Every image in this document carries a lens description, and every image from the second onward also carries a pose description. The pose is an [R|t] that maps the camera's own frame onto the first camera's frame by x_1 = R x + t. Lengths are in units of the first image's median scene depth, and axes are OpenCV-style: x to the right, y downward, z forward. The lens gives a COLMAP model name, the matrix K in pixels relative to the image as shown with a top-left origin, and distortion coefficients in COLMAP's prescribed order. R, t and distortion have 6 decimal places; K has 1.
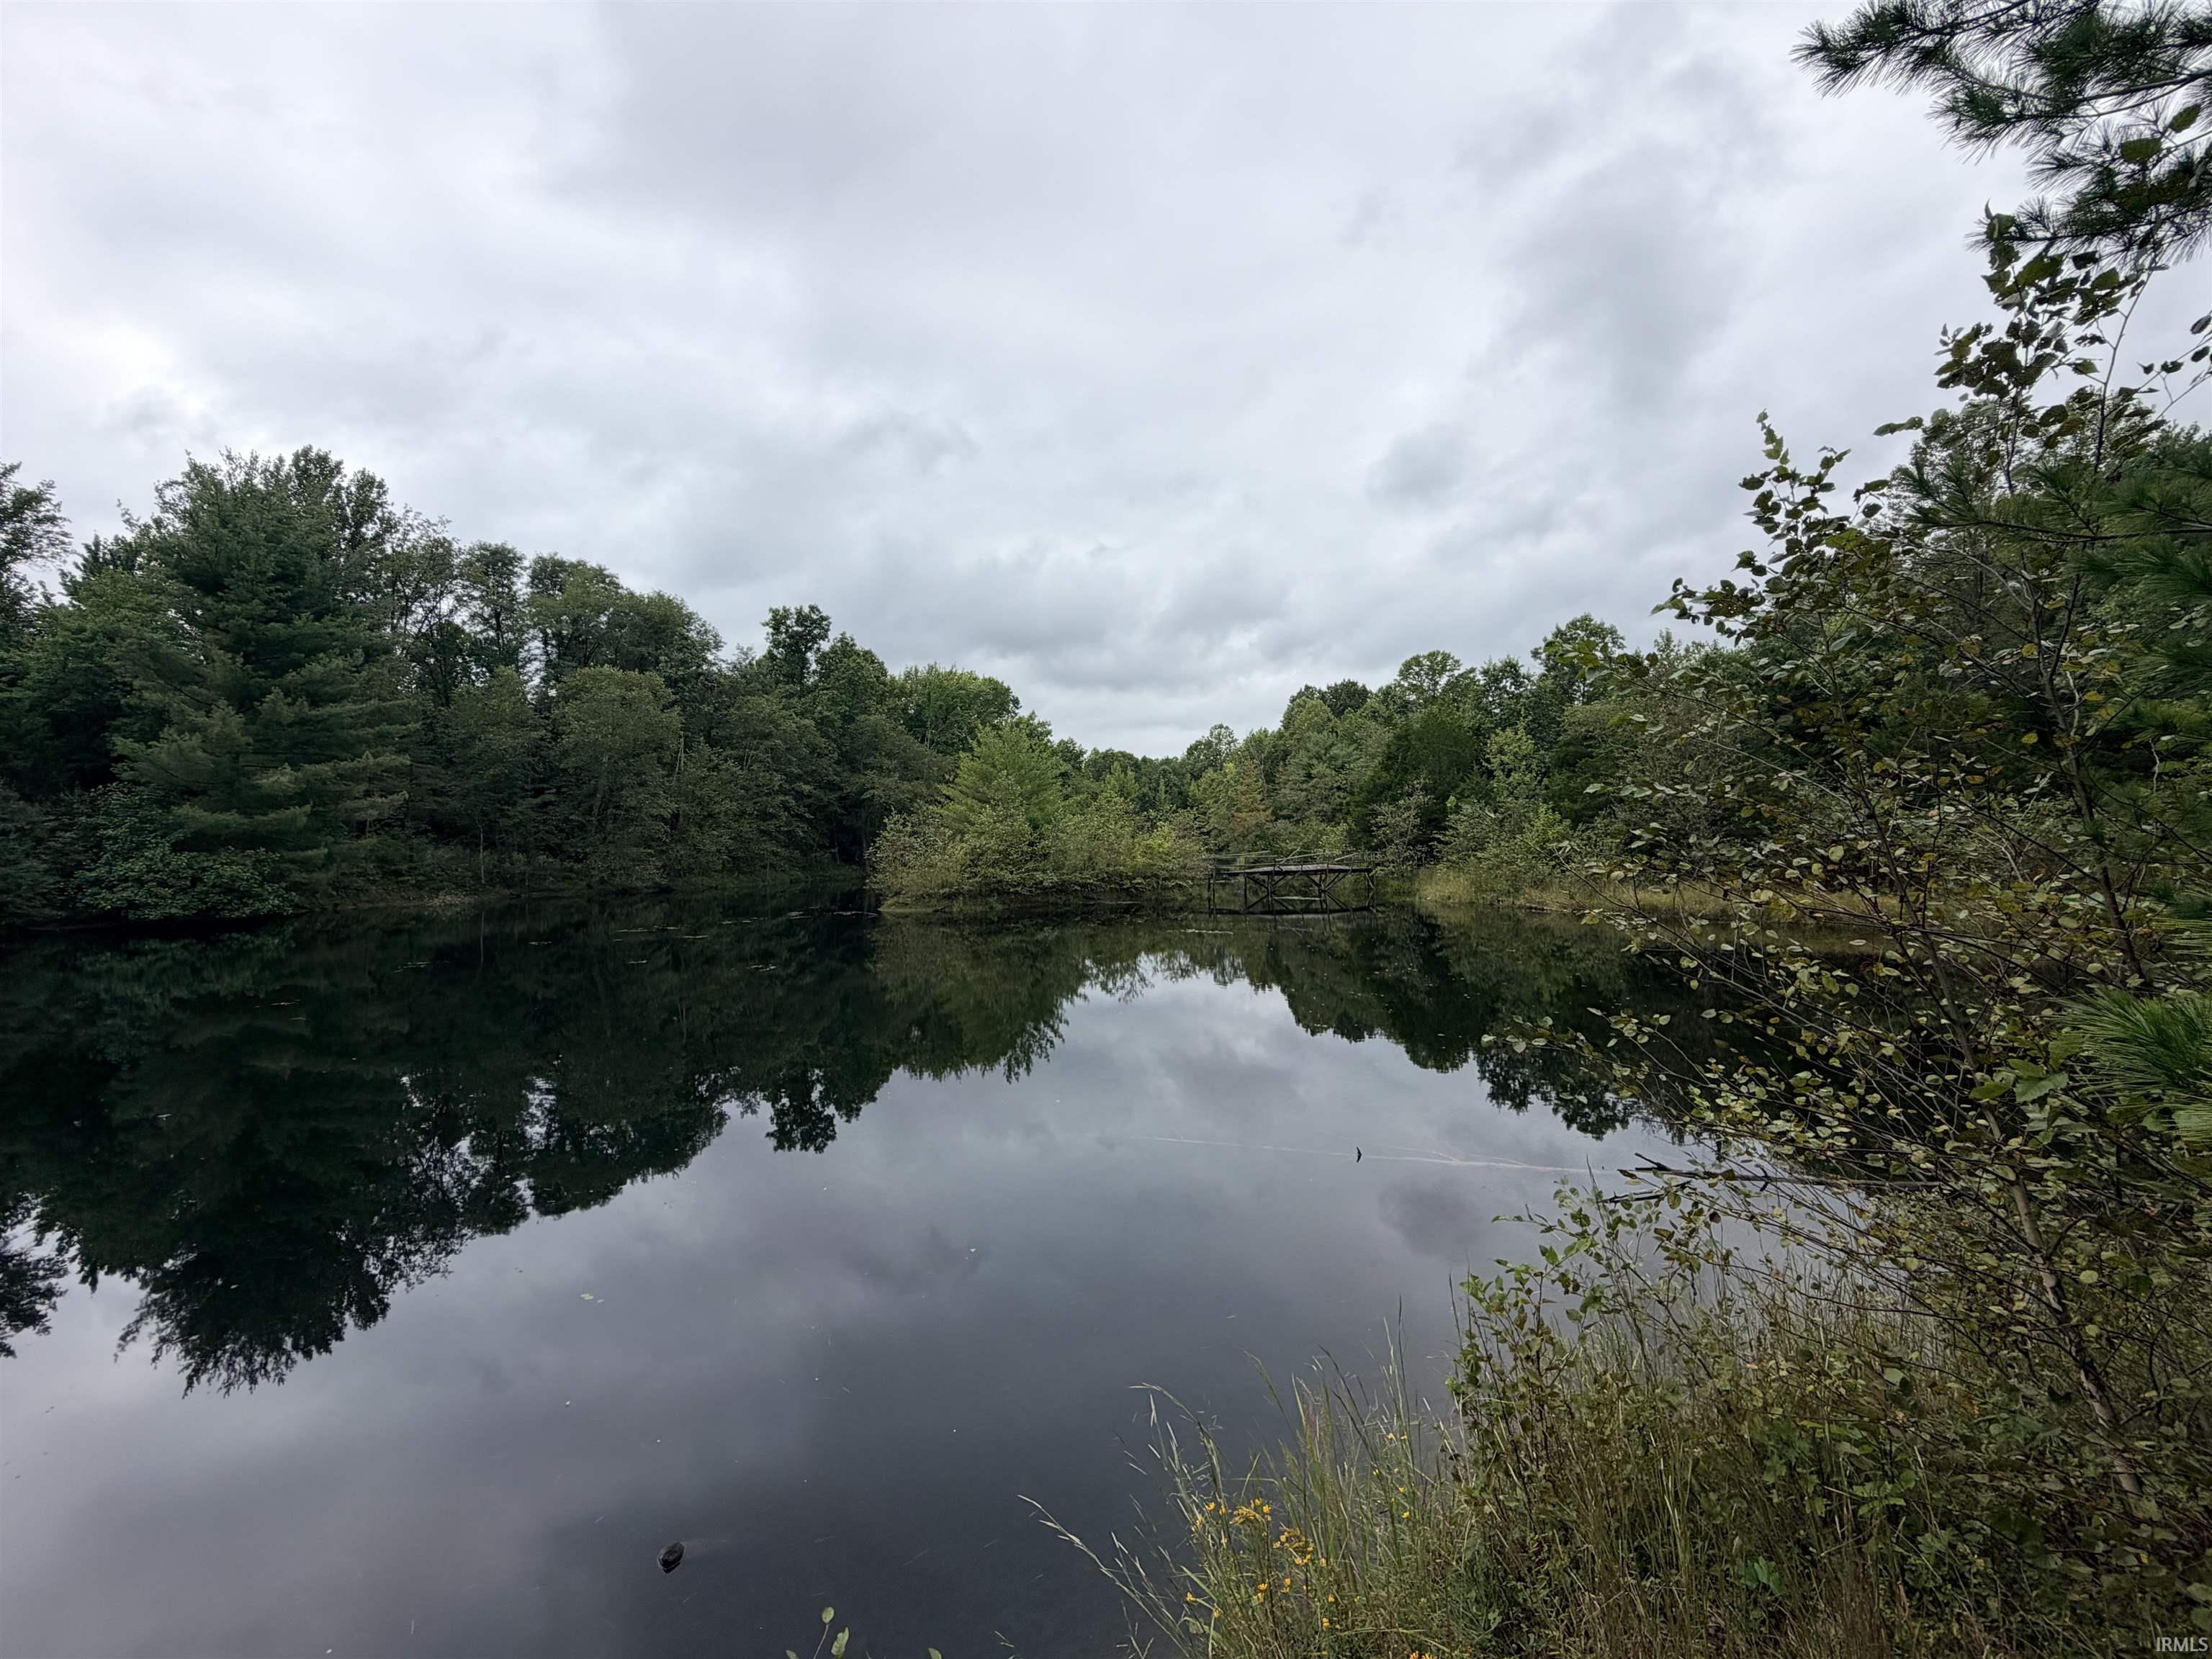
lens RADIAL K [[886.7, 0, 1098.7], [0, 886.7, 832.6], [0, 0, 1]] dist [0.002567, 0.000487]
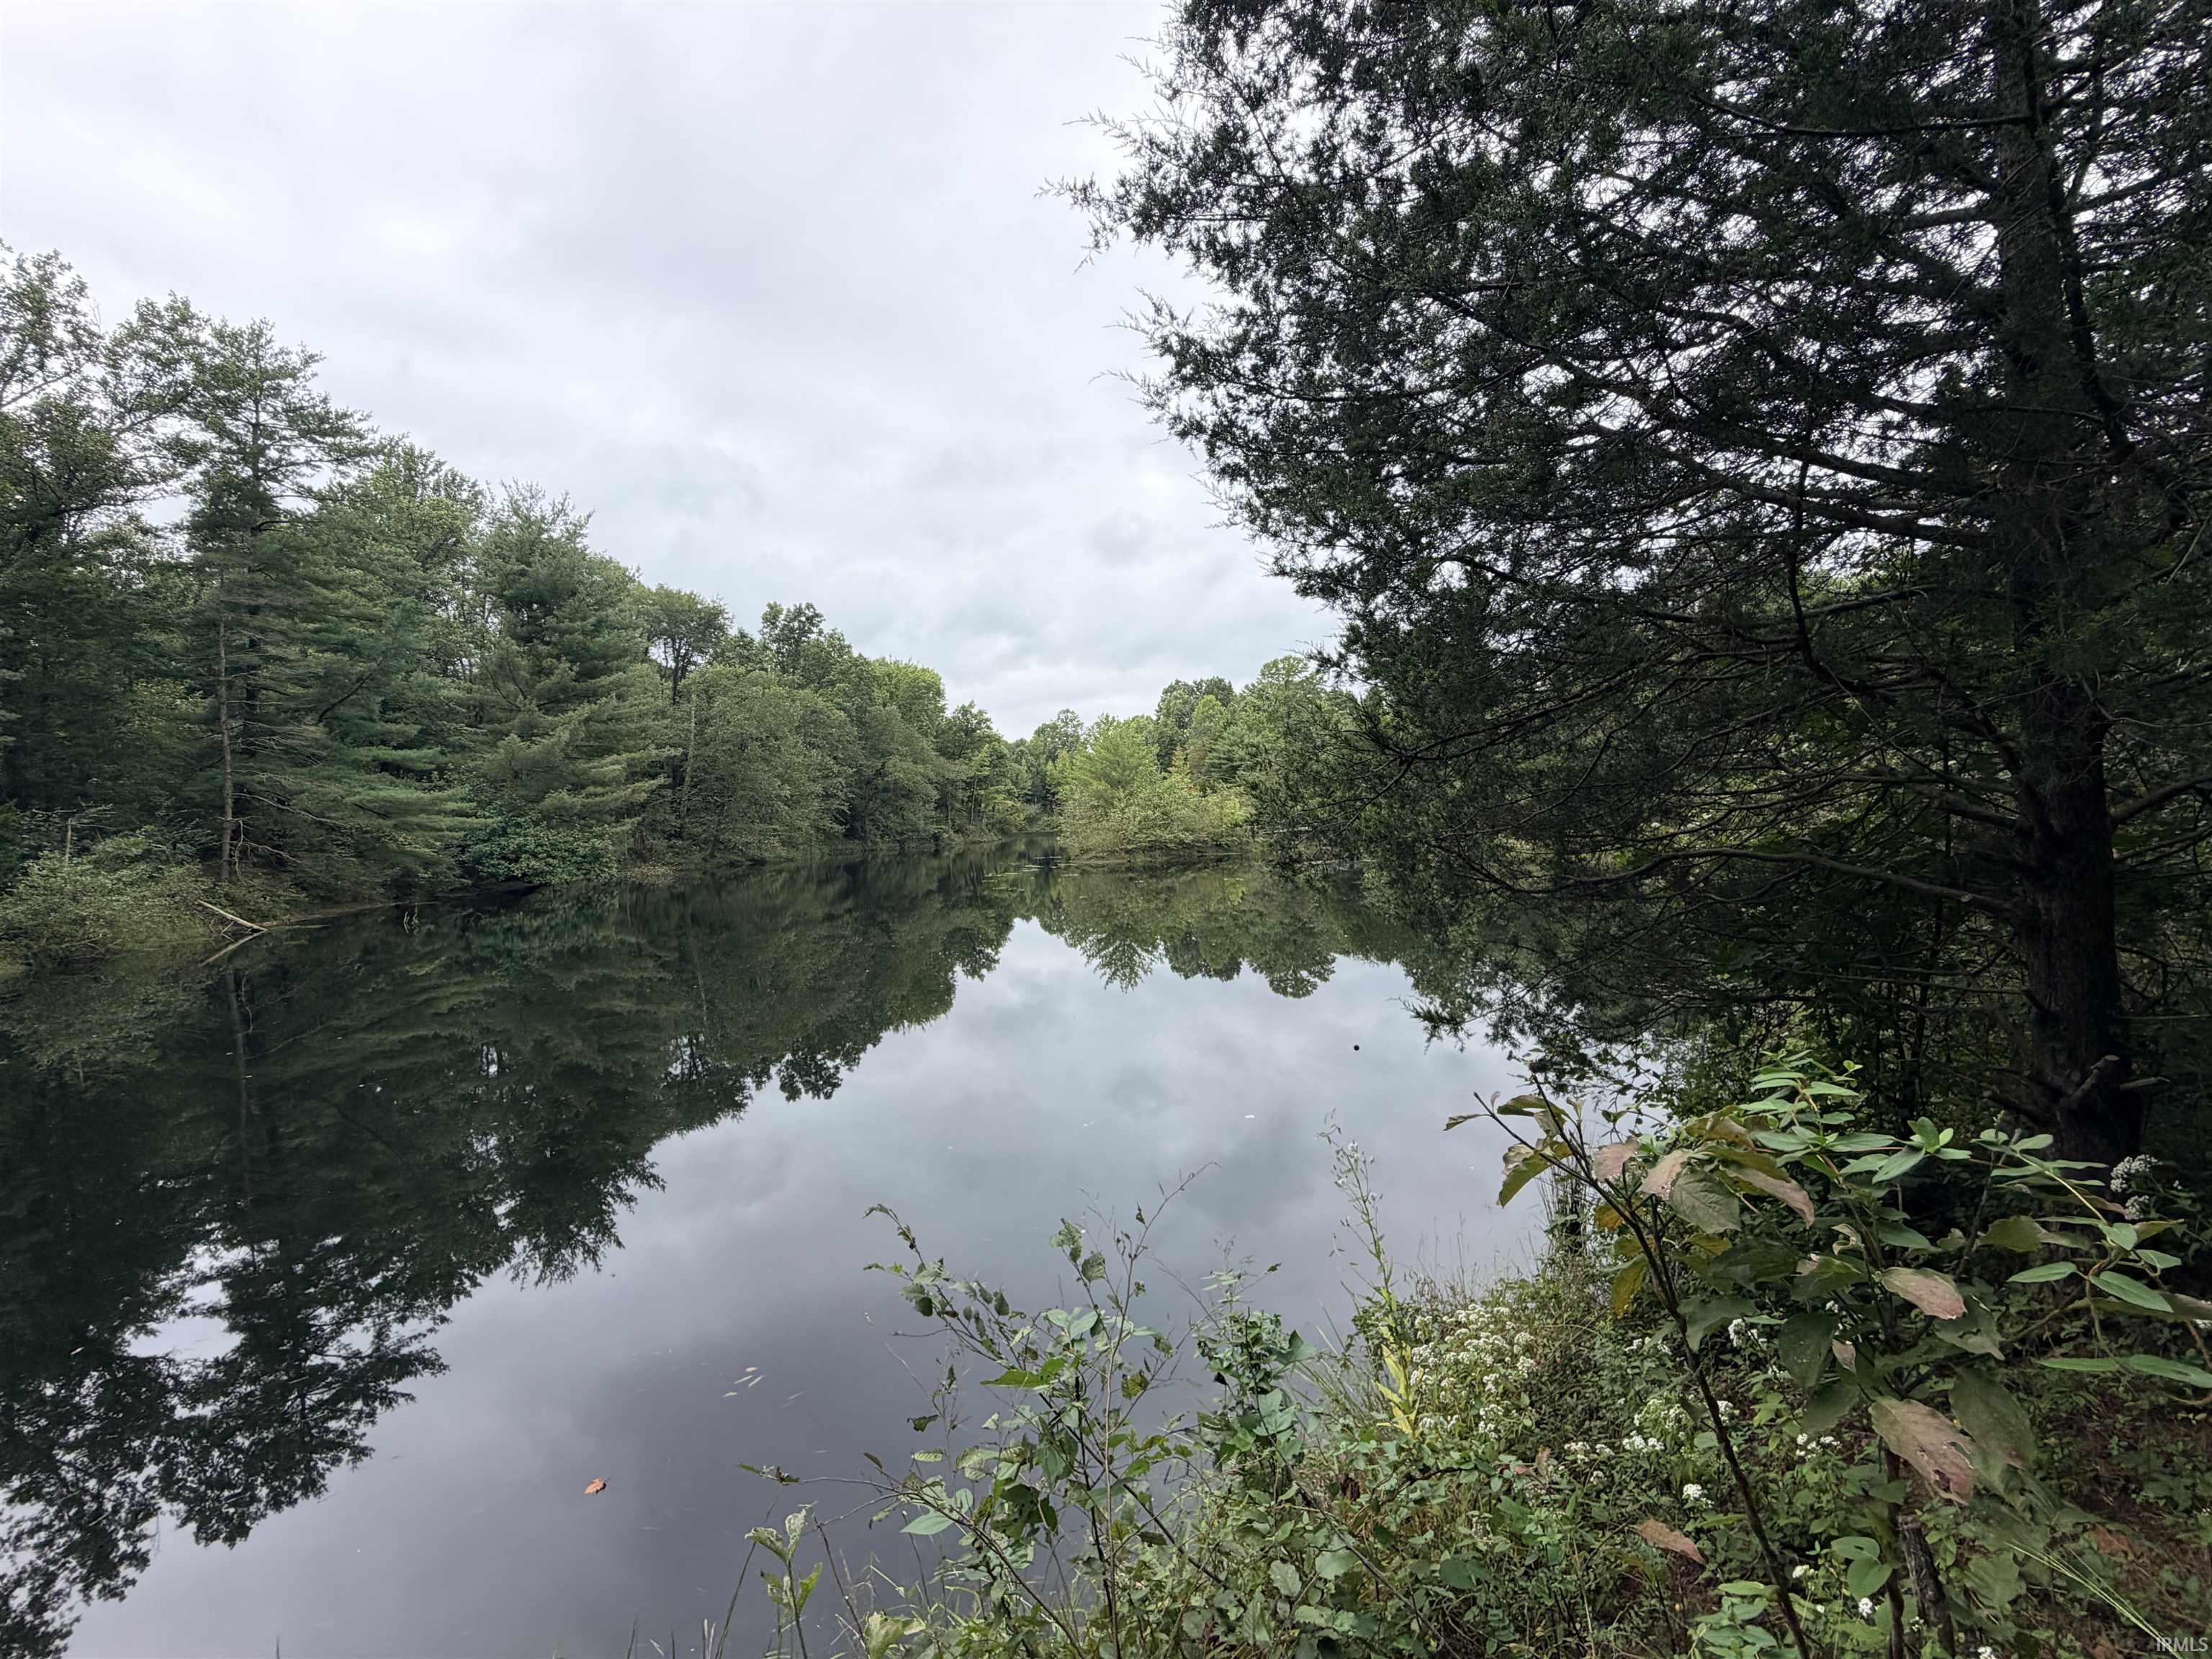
lens RADIAL K [[886.7, 0, 1104.0], [0, 886.7, 830.0], [0, 0, 1]] dist [0.002567, 0.000487]
pose [[0.963805, -0.020010, 0.265855, -0.252884], [0.013980, 0.999601, 0.024556, 0.001304], [-0.266240, -0.019951, 0.963700, -0.146564]]
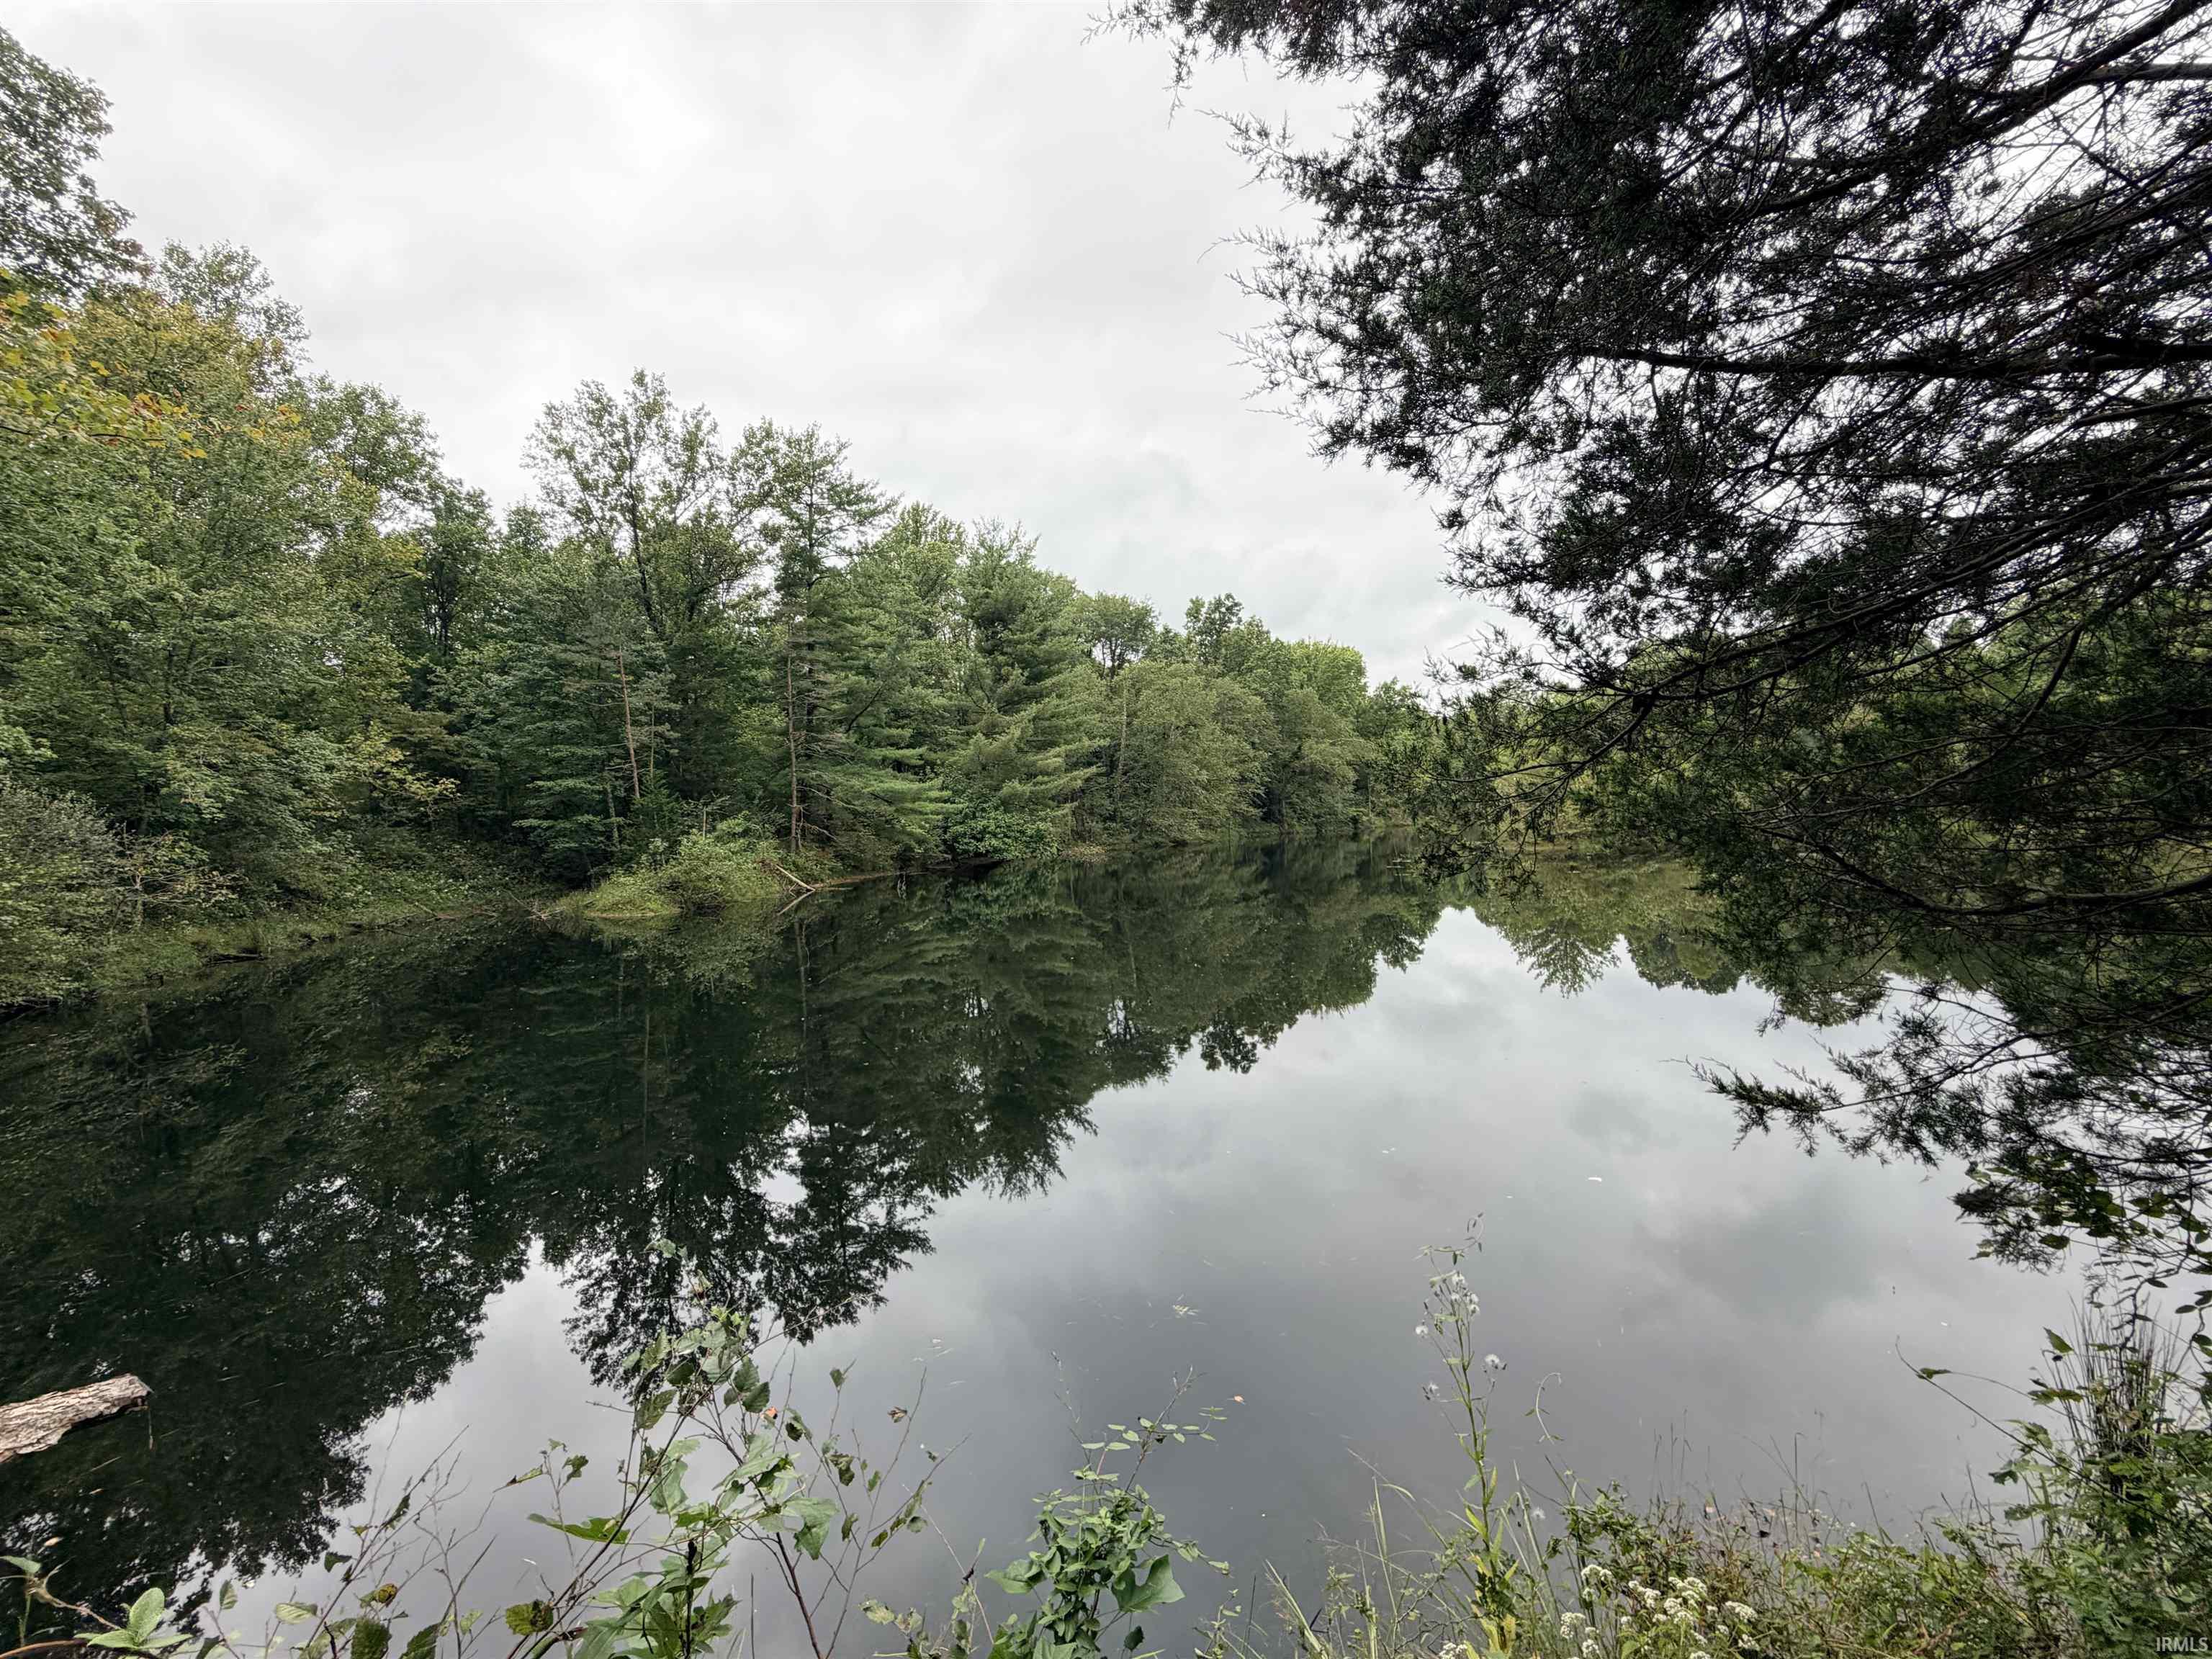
lens RADIAL K [[886.7, 0, 1100.3], [0, 886.7, 832.4], [0, 0, 1]] dist [0.002567, 0.000487]
pose [[0.978246, -0.017887, -0.206673, -0.239595], [0.025992, 0.998993, 0.036565, 0.001730], [0.205811, -0.041142, 0.977726, -0.140690]]
